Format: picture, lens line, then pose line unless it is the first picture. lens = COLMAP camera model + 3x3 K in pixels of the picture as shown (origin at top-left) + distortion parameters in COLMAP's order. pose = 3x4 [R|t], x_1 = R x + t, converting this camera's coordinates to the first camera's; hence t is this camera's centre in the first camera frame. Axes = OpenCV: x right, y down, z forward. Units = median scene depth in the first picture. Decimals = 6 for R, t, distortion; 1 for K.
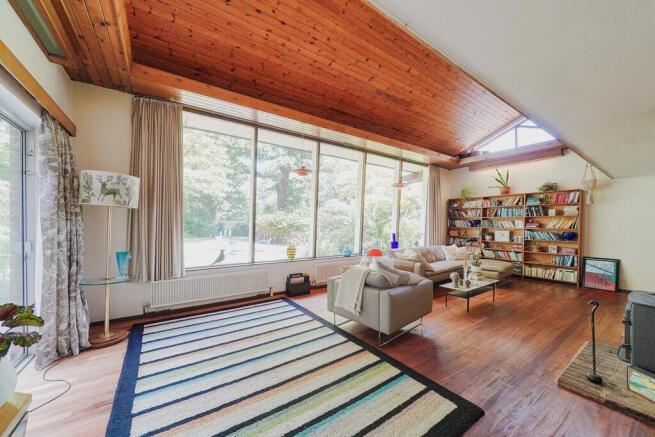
lens RADIAL K [[228.6, 0, 302.3], [0, 228.6, 223.1], [0, 0, 1]] dist [-0.007422, -0.000308]
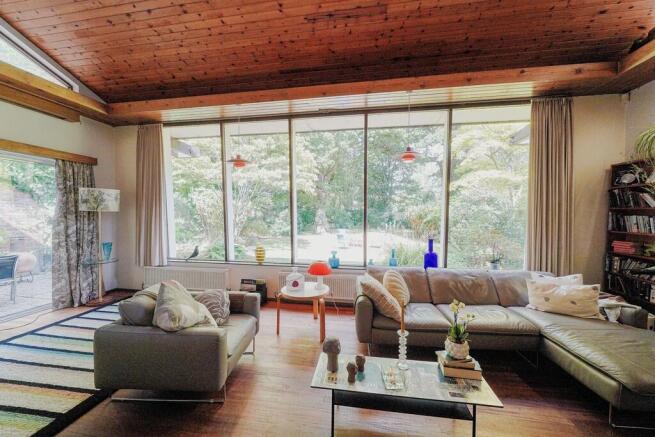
lens RADIAL K [[228.6, 0, 331.7], [0, 228.6, 218.8], [0, 0, 1]] dist [-0.007422, -0.000308]
pose [[0.772177, 0.005469, -0.635384, 0.722740], [0.004789, 0.999884, 0.014426, -0.020489], [0.635390, -0.014182, 0.772061, 0.497085]]
